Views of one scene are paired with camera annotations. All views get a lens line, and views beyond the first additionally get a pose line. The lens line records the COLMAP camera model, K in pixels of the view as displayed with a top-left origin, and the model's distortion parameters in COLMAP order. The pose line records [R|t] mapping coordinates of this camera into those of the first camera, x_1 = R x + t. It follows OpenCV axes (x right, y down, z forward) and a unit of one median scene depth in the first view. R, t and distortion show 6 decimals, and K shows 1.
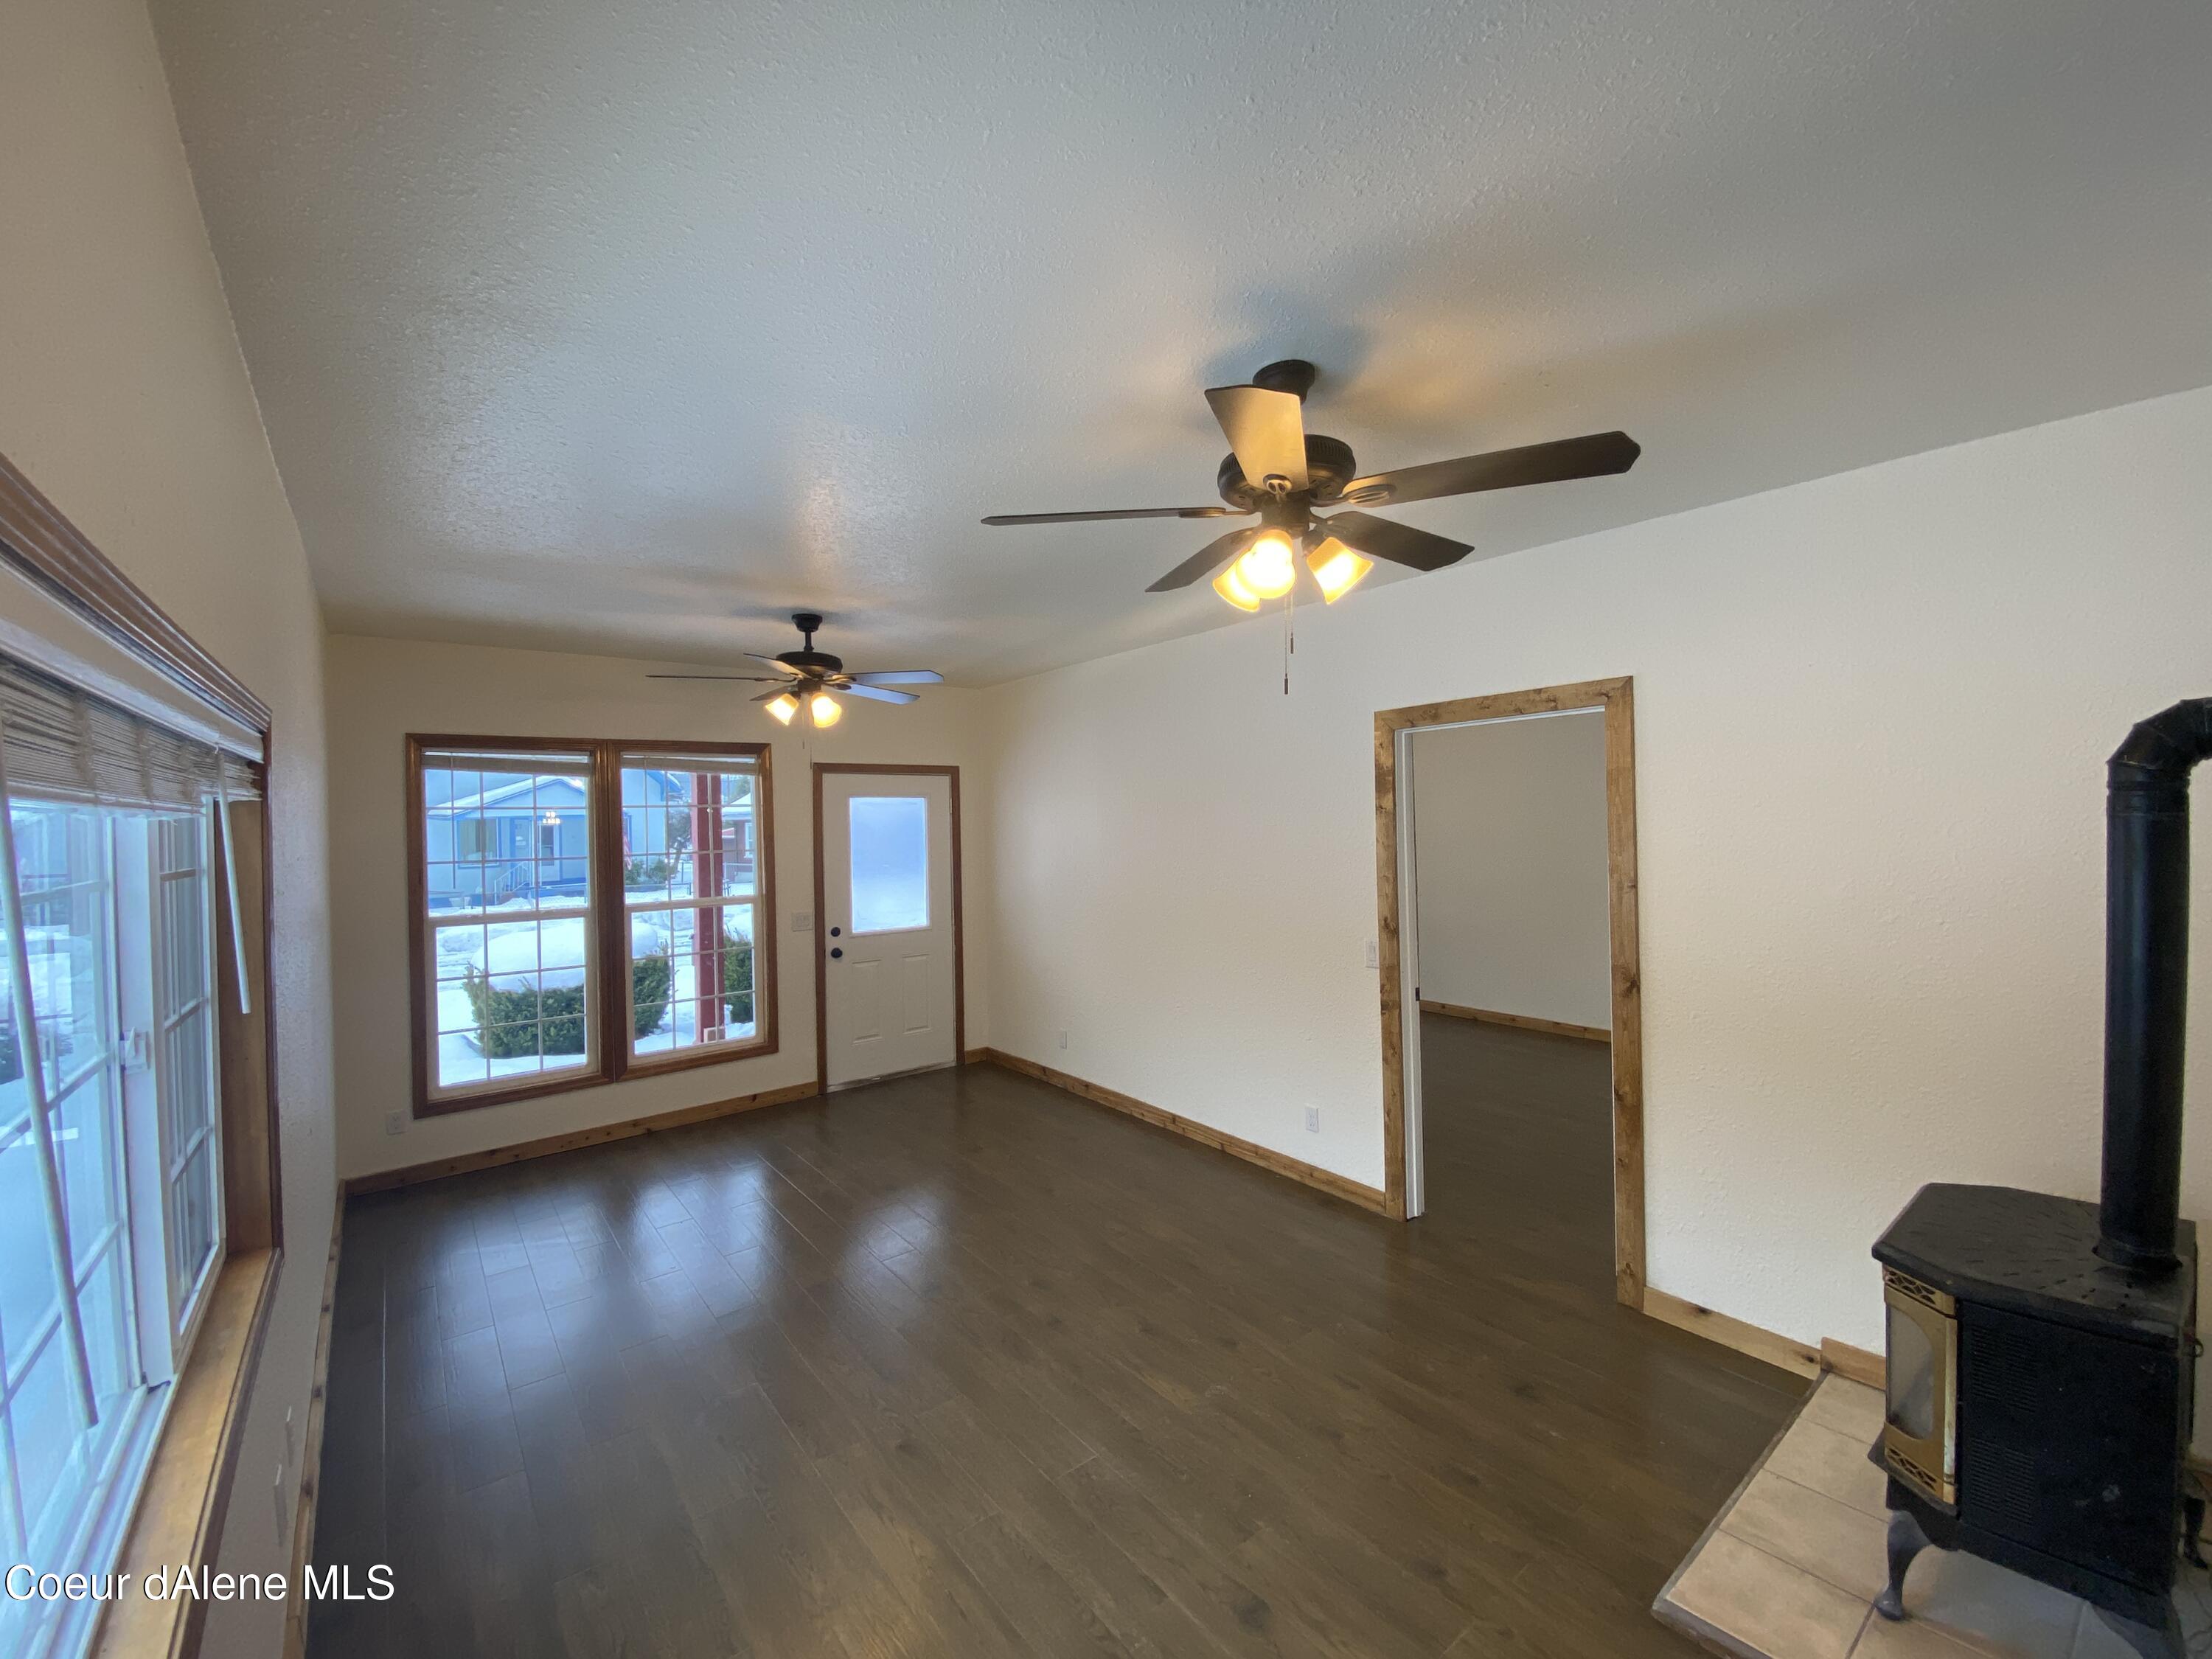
lens RADIAL K [[899.5, 0, 1091.6], [0, 899.5, 830.8], [0, 0, 1]] dist [0.042140, -0.028129]
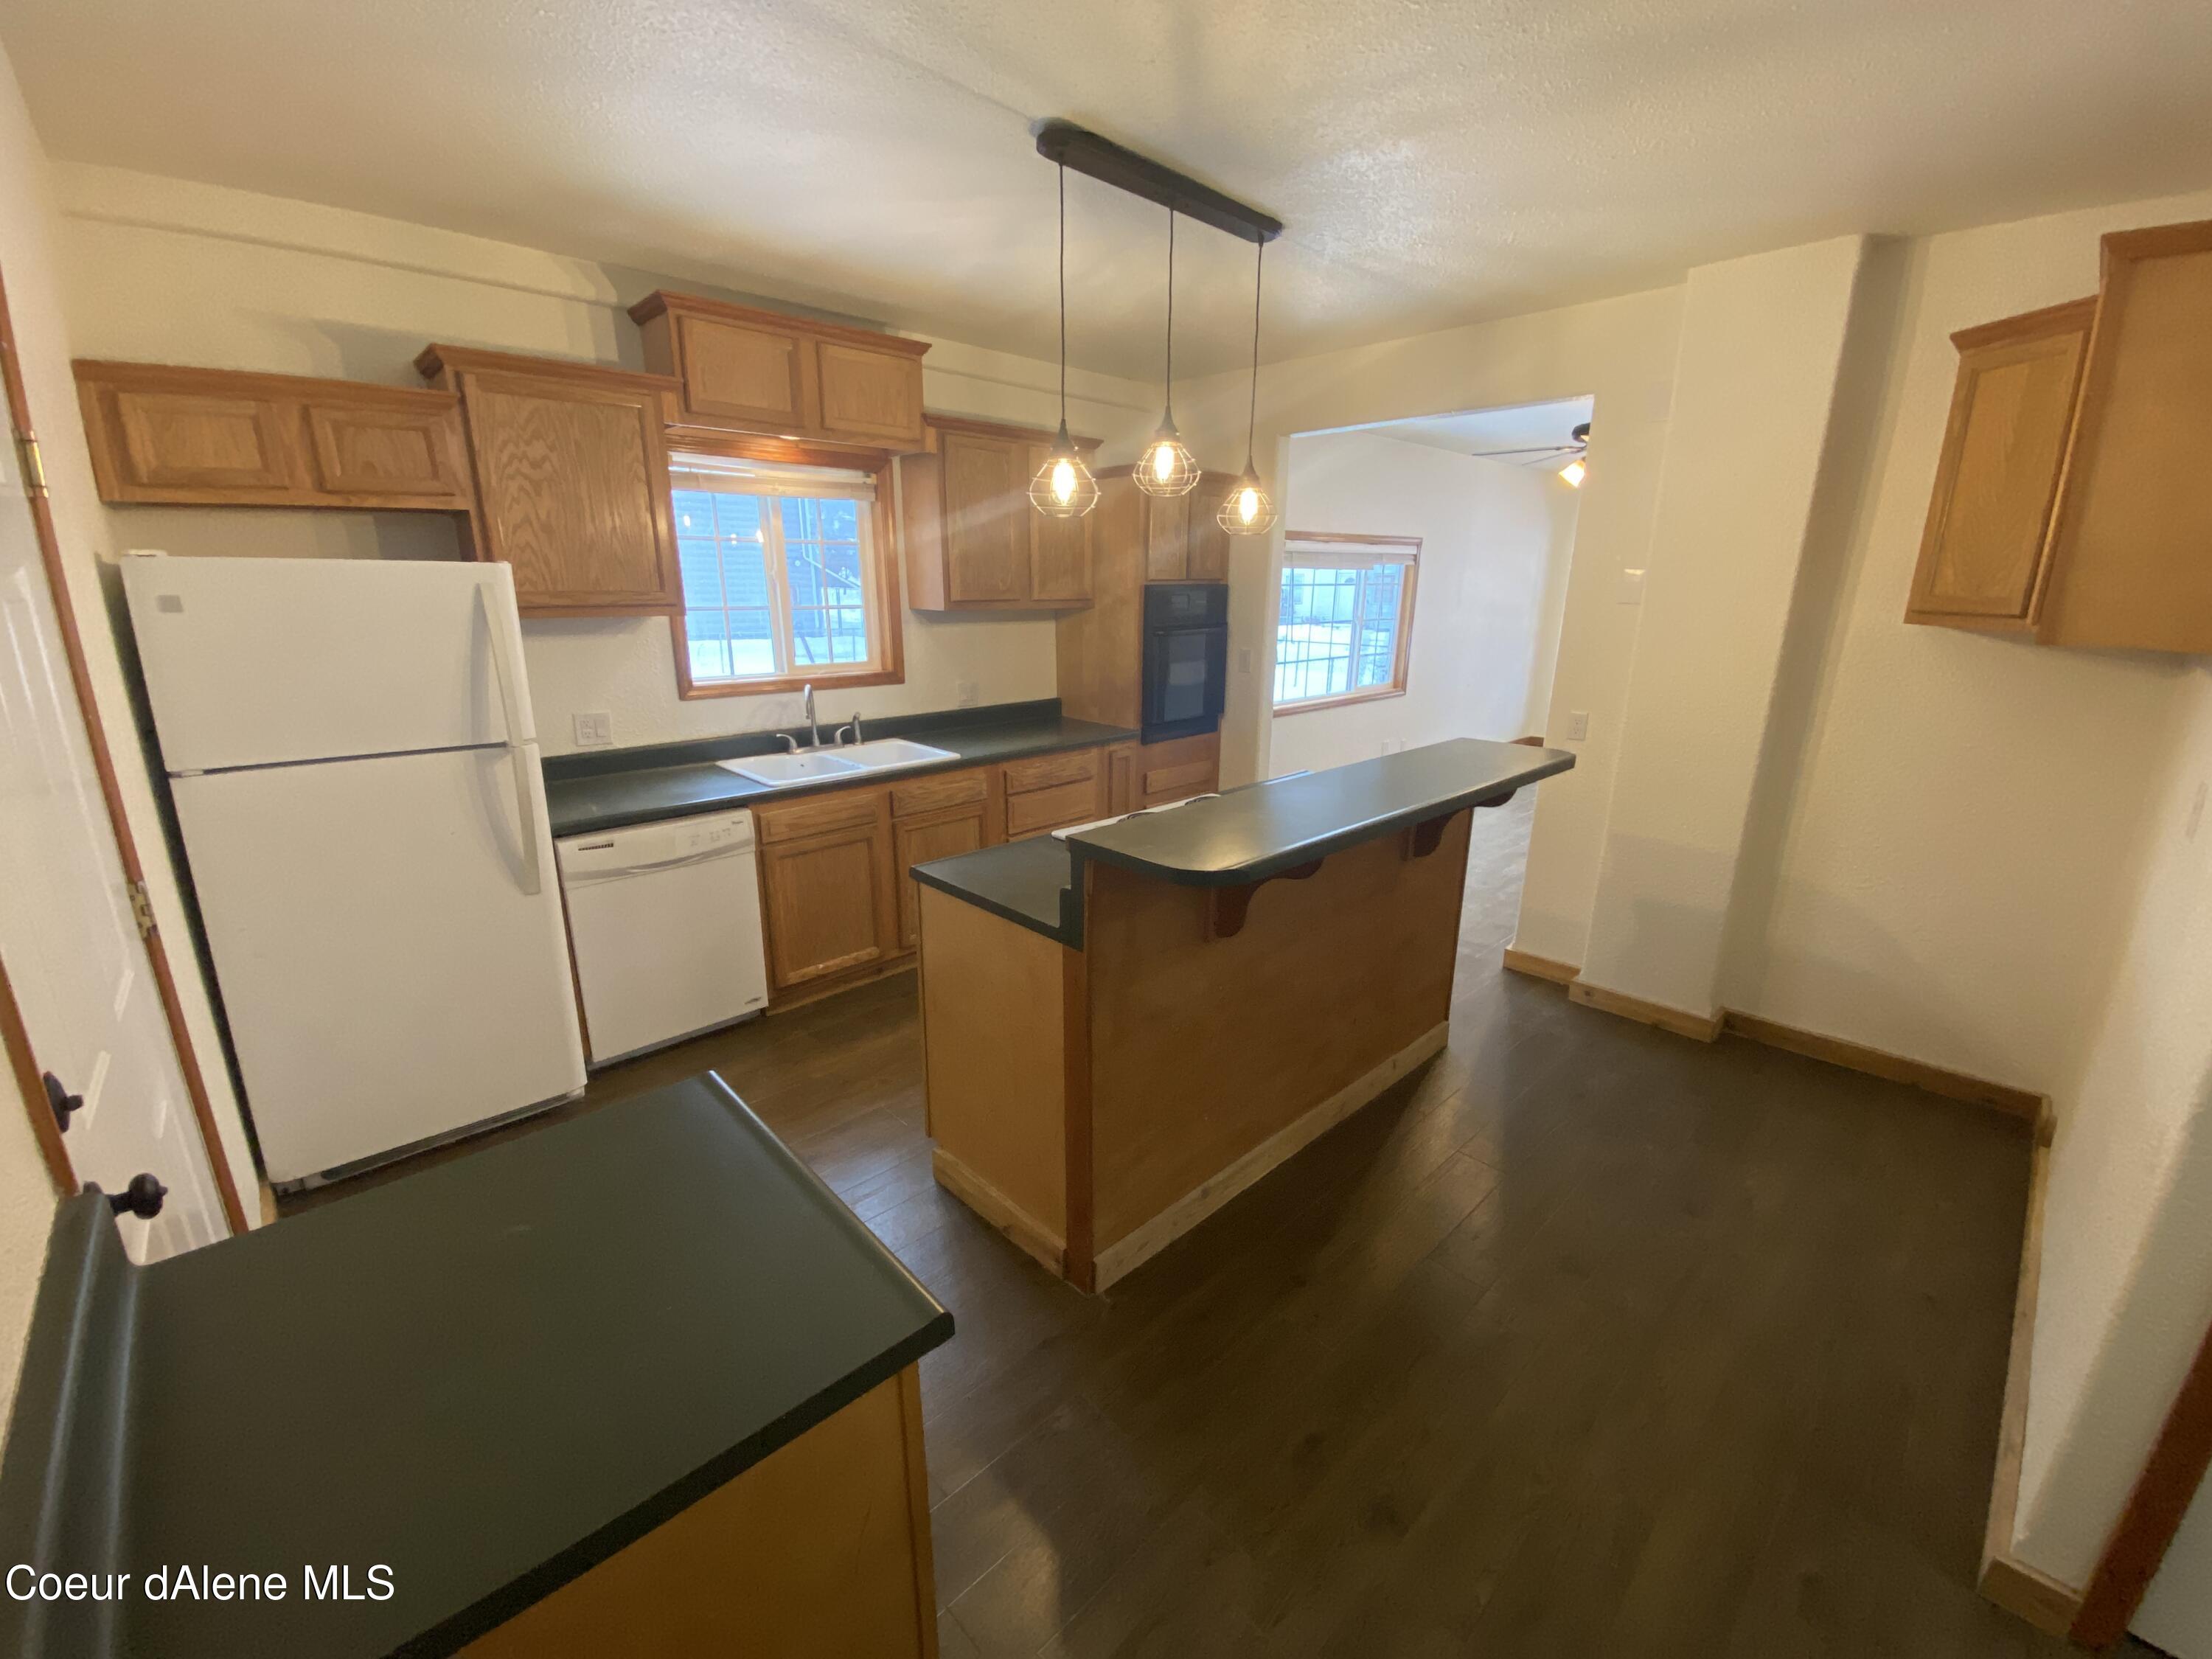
lens RADIAL K [[886.5, 0, 1101.4], [0, 886.5, 834.2], [0, 0, 1]] dist [0.031654, -0.027731]
pose [[0.100467, 0.289767, -0.951810, 1.191390], [-0.022032, 0.957063, 0.289040, -0.003831], [0.994696, -0.008069, 0.102538, -0.277169]]
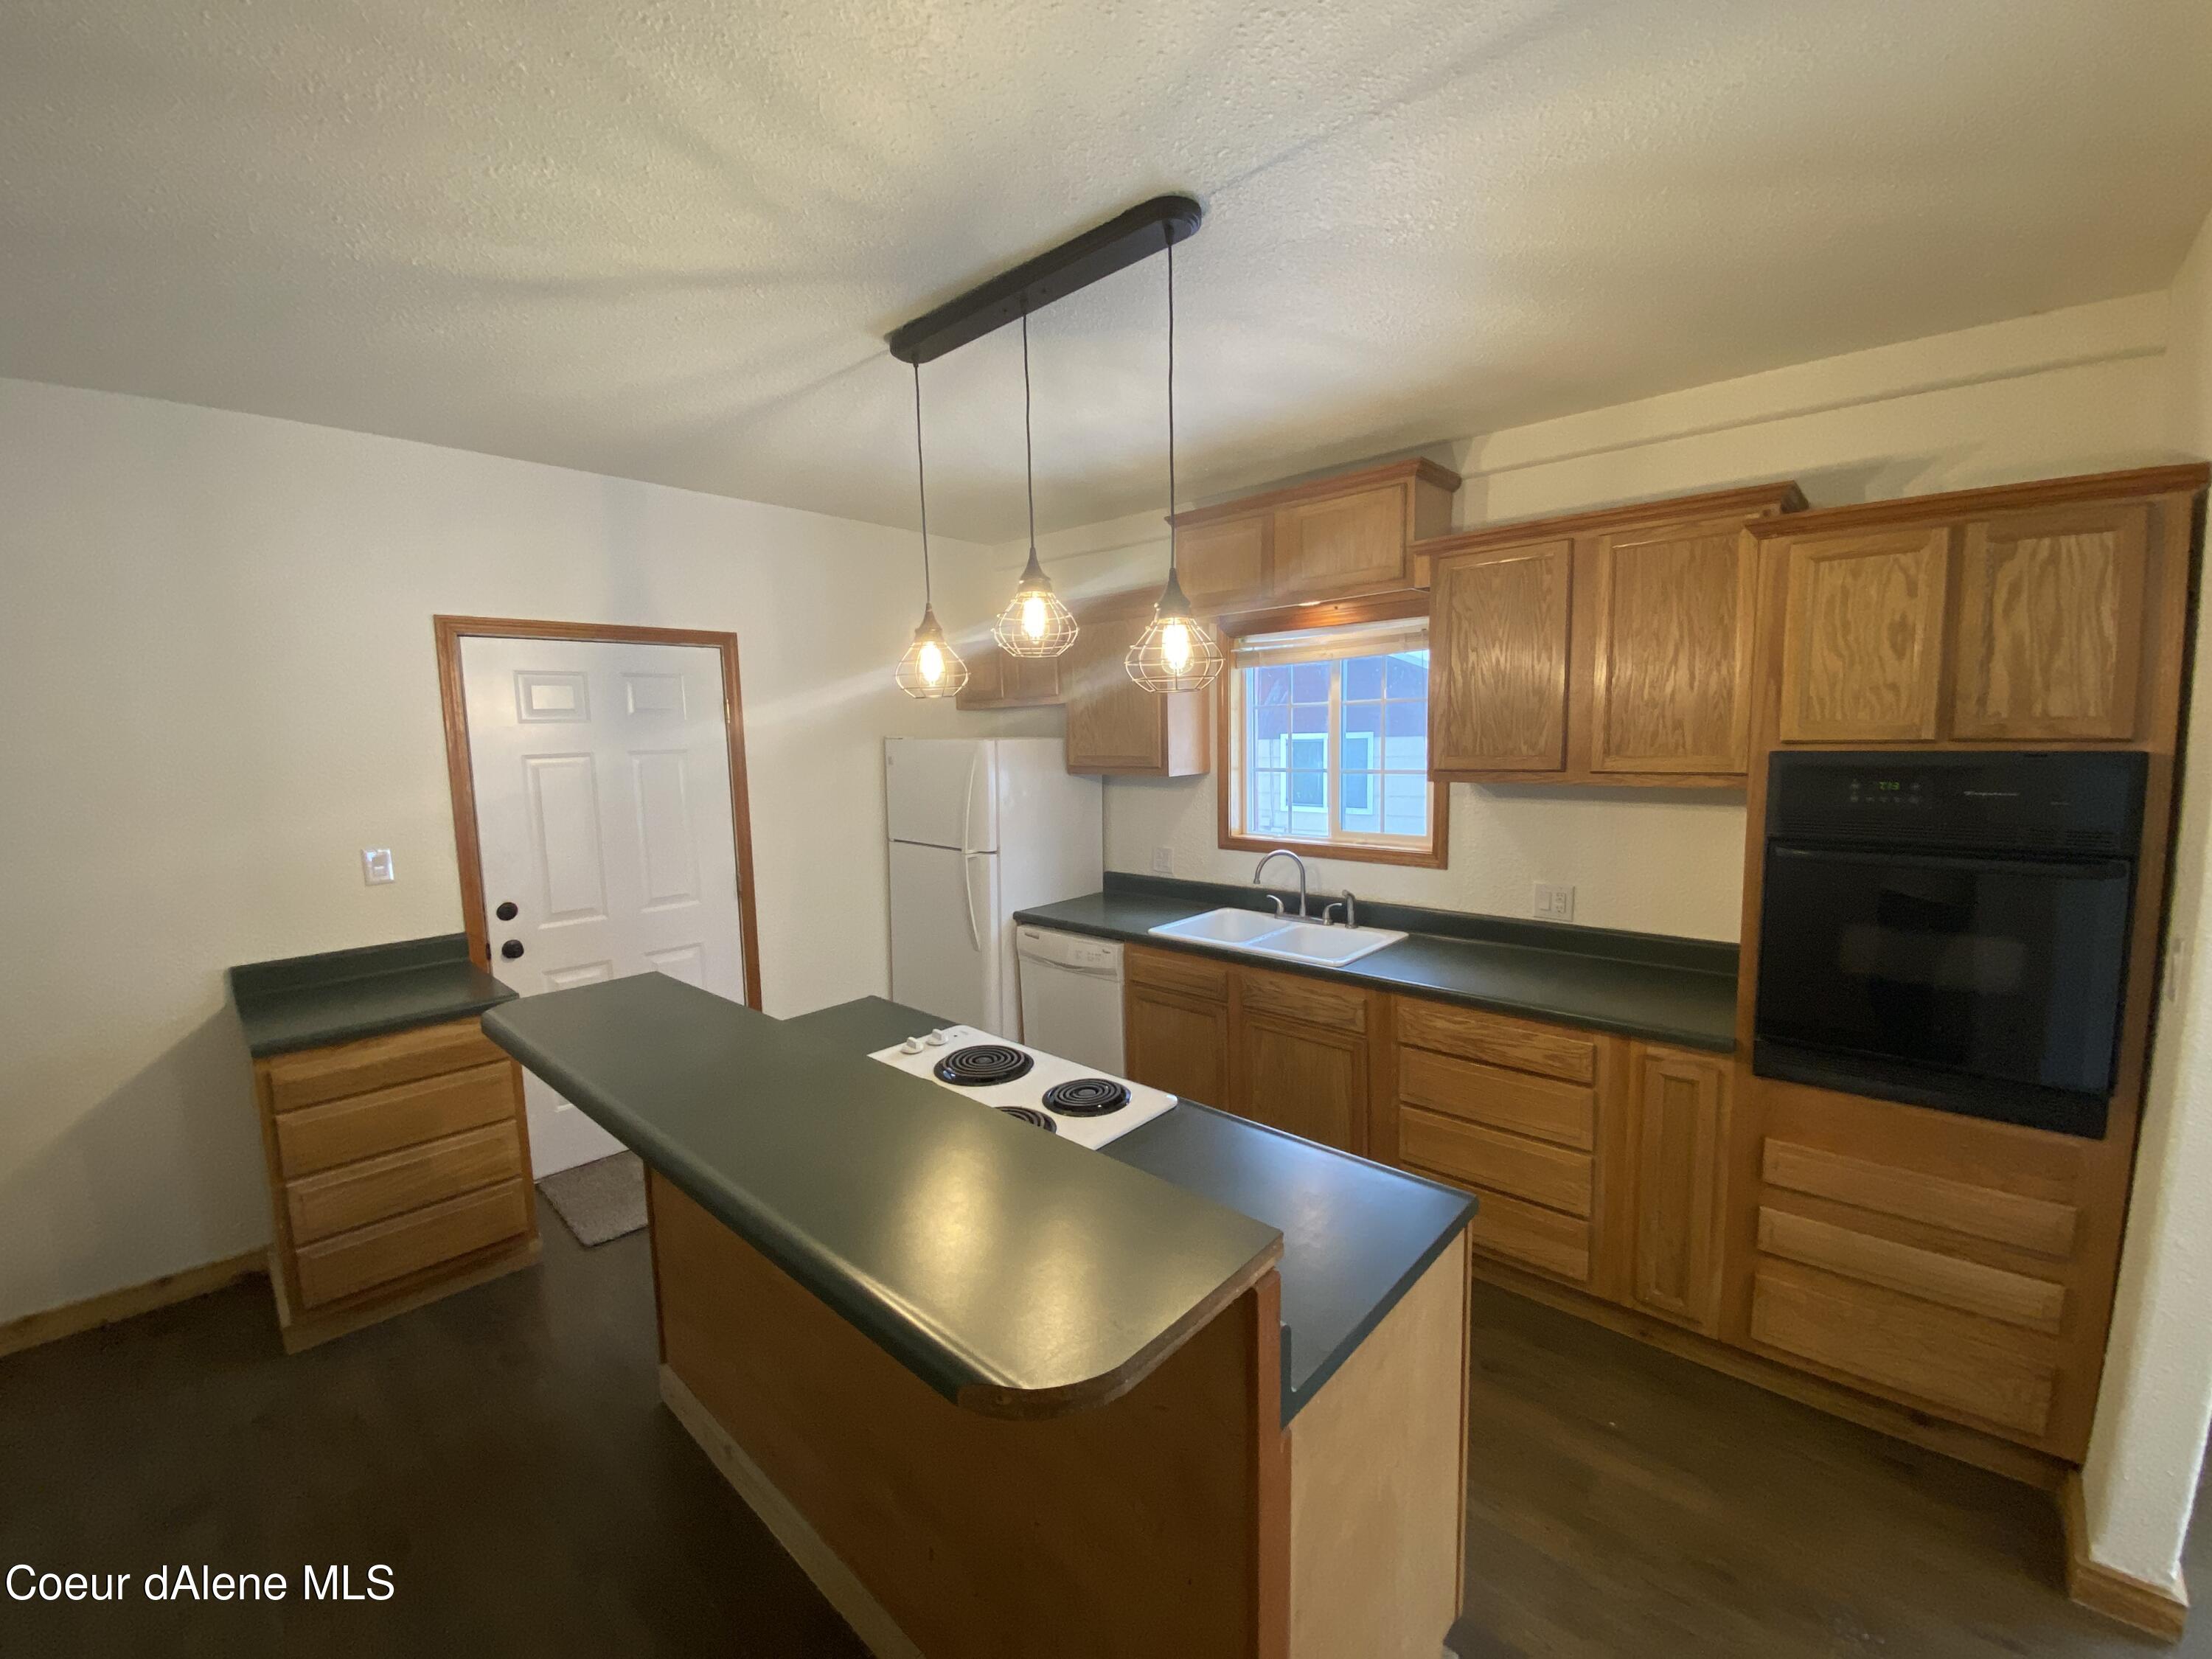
lens RADIAL K [[886.0, 0, 1095.3], [0, 886.0, 826.2], [0, 0, 1]] dist [0.029992, -0.026468]
pose [[-0.985746, 0.058506, -0.157738, 0.632803], [0.038098, 0.990856, 0.129430, -0.020200], [0.163868, 0.121575, -0.978962, 0.269421]]
